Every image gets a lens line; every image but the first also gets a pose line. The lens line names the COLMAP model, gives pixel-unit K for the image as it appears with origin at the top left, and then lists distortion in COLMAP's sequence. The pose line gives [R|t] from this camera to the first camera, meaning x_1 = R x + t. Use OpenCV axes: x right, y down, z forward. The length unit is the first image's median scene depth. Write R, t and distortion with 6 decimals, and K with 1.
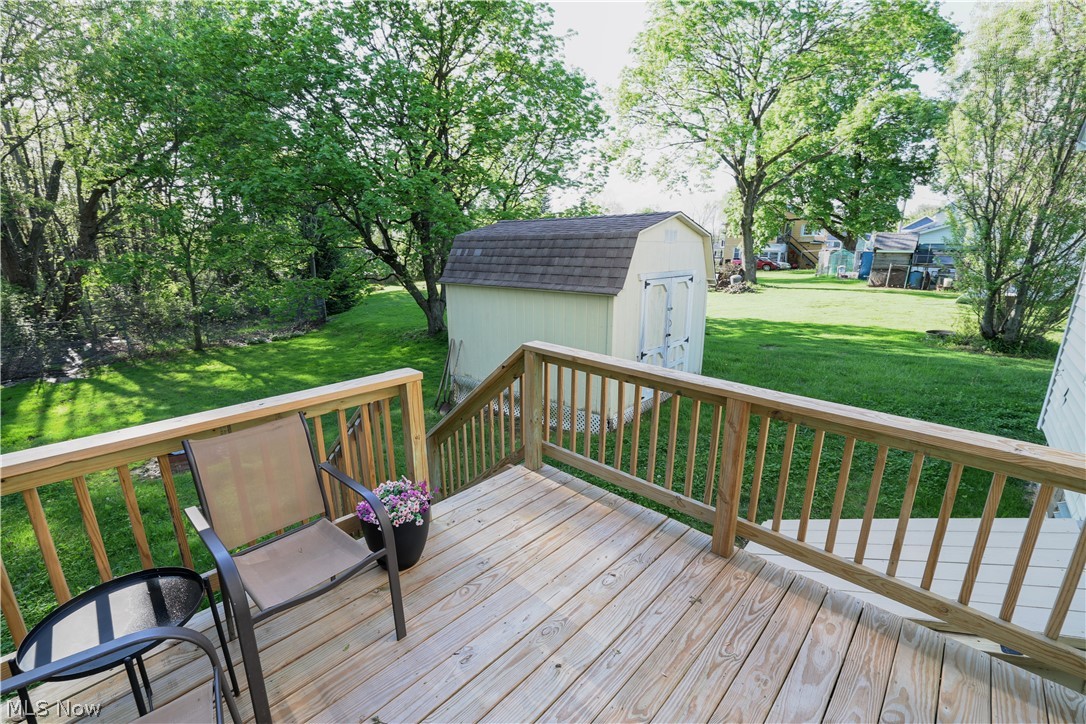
lens RADIAL K [[465.6, 0, 541.3], [0, 465.6, 364.9], [0, 0, 1]] dist [-0.050685, 0.020142]
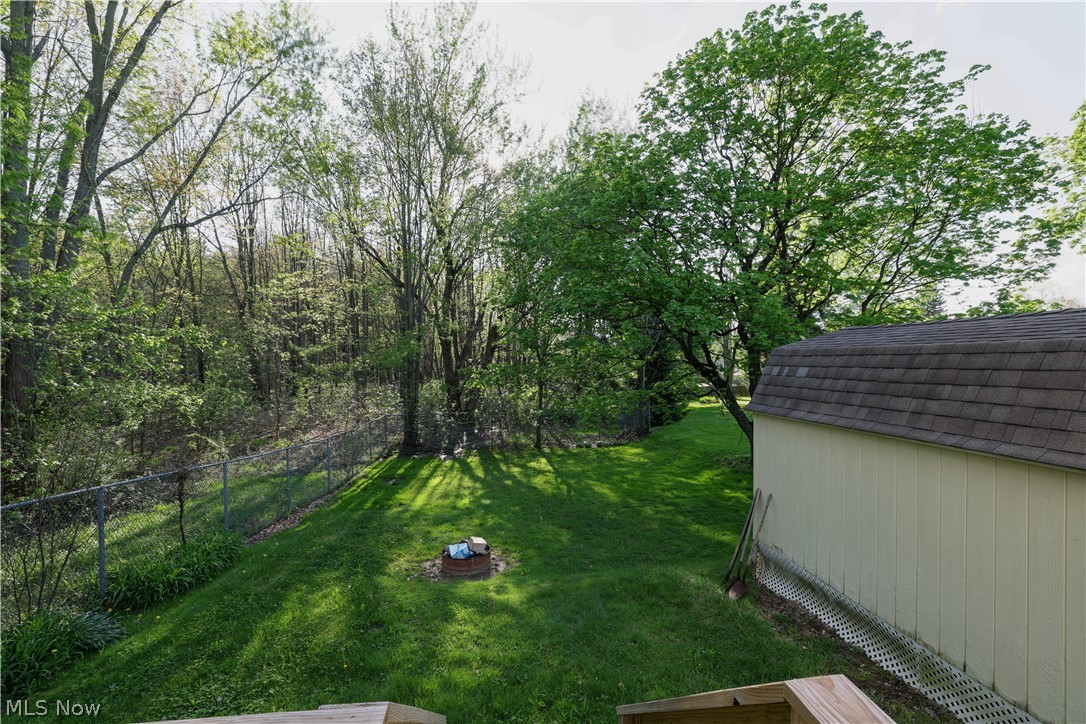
lens RADIAL K [[465.6, 0, 541.3], [0, 465.6, 364.9], [0, 0, 1]] dist [-0.050685, 0.020142]
pose [[0.760766, 0.008136, -0.648976, 0.007470], [-0.160189, 0.971340, -0.175605, -0.041172], [0.628948, 0.237554, 0.740266, 0.143209]]
